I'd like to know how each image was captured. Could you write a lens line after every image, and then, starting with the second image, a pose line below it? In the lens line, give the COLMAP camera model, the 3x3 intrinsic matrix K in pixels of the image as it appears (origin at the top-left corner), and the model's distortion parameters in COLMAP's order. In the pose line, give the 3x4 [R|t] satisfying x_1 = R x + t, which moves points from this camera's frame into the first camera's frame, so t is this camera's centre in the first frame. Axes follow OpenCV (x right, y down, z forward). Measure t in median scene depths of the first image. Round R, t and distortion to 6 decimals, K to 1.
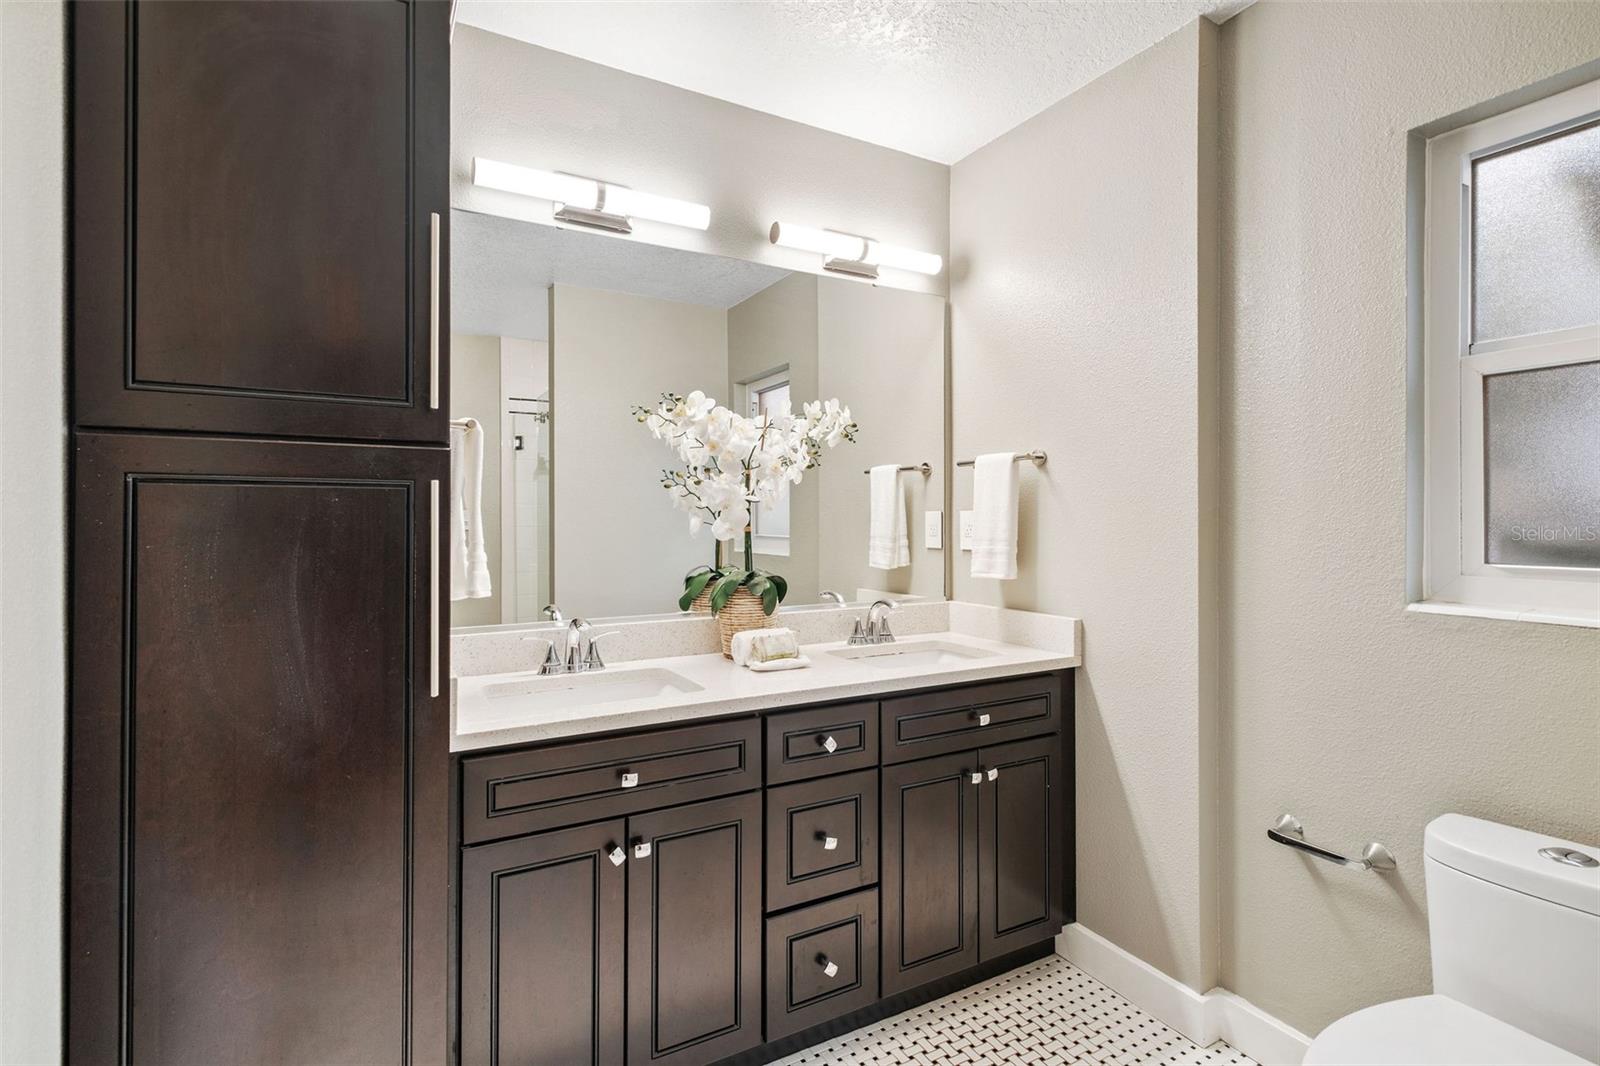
lens RADIAL K [[790.1, 0, 801.2], [0, 790.1, 530.5], [0, 0, 1]] dist [0.002057, -0.000177]
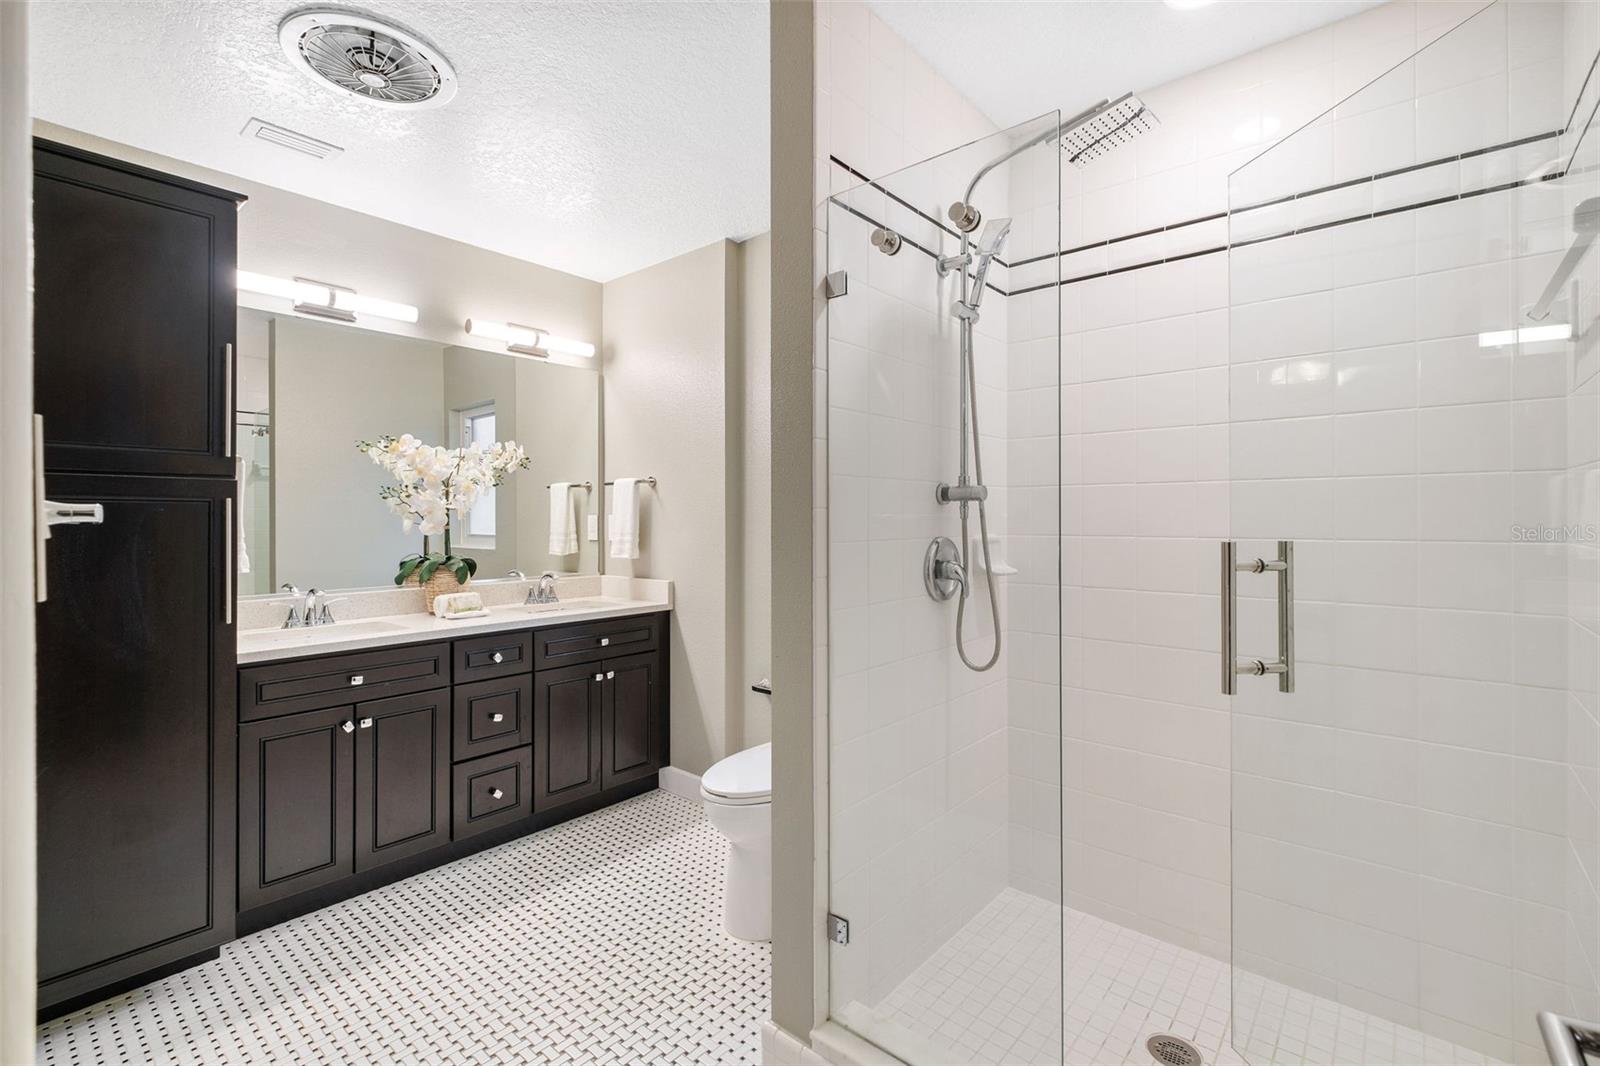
lens RADIAL K [[693.3, 0, 795.4], [0, 693.3, 521.4], [0, 0, 1]] dist [0.011171, -0.013415]
pose [[0.935400, -0.002238, 0.353584, 0.084192], [0.006951, 0.999903, -0.012059, 0.007630], [-0.353522, 0.013738, 0.935325, -0.456338]]
